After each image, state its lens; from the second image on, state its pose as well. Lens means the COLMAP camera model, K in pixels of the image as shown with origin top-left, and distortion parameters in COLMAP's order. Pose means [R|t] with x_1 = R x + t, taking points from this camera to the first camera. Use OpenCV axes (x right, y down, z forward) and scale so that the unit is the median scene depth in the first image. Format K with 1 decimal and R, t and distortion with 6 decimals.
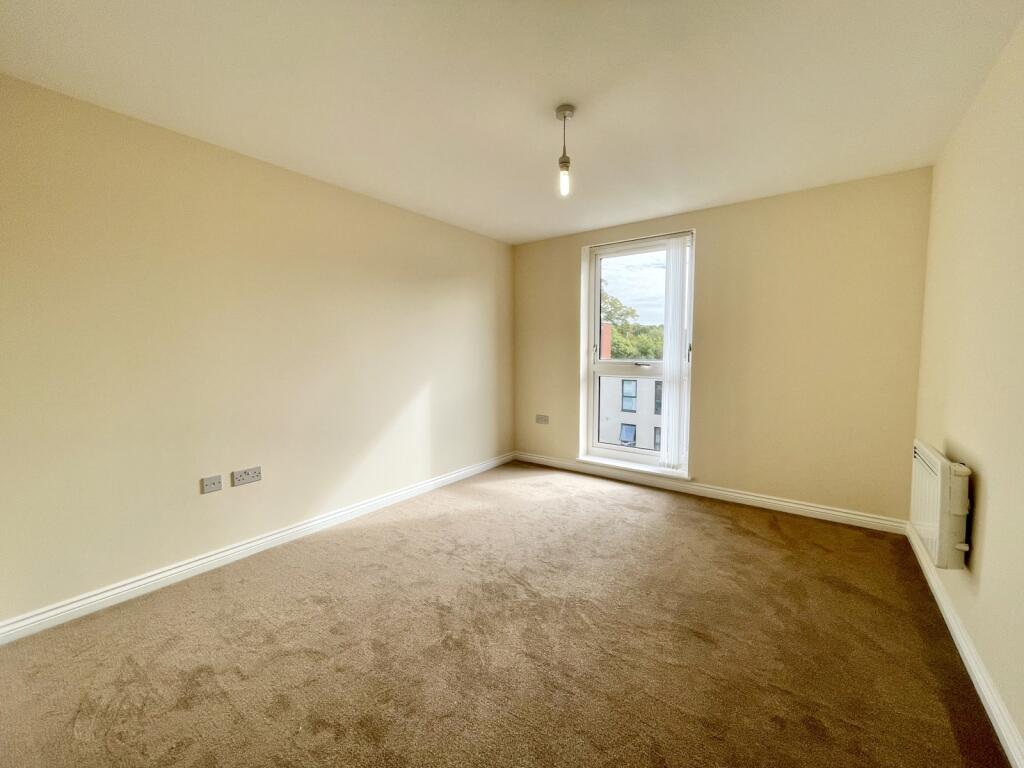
lens RADIAL K [[412.6, 0, 512.0], [0, 412.6, 384.0], [0, 0, 1]] dist [0.001056, 0.000066]
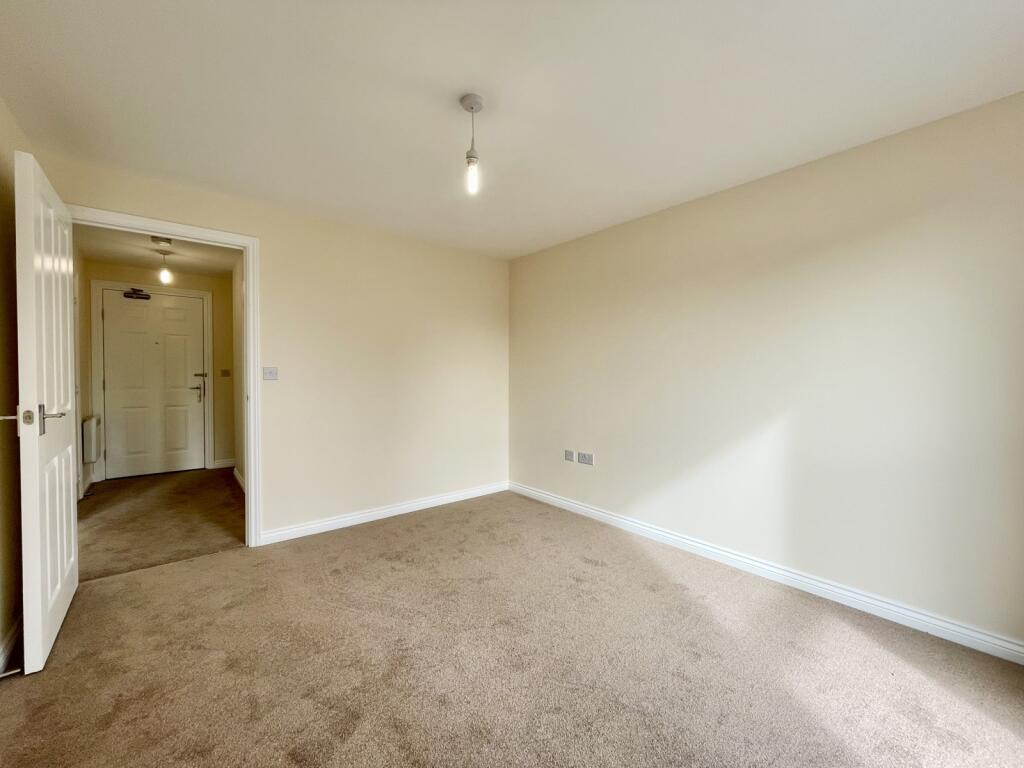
lens RADIAL K [[412.6, 0, 512.0], [0, 412.6, 384.0], [0, 0, 1]] dist [0.001056, 0.000066]
pose [[-0.230106, 0.023208, -0.972889, 0.793497], [-0.081433, 0.995750, 0.043014, -0.072226], [0.969753, 0.089123, -0.227238, 1.068841]]
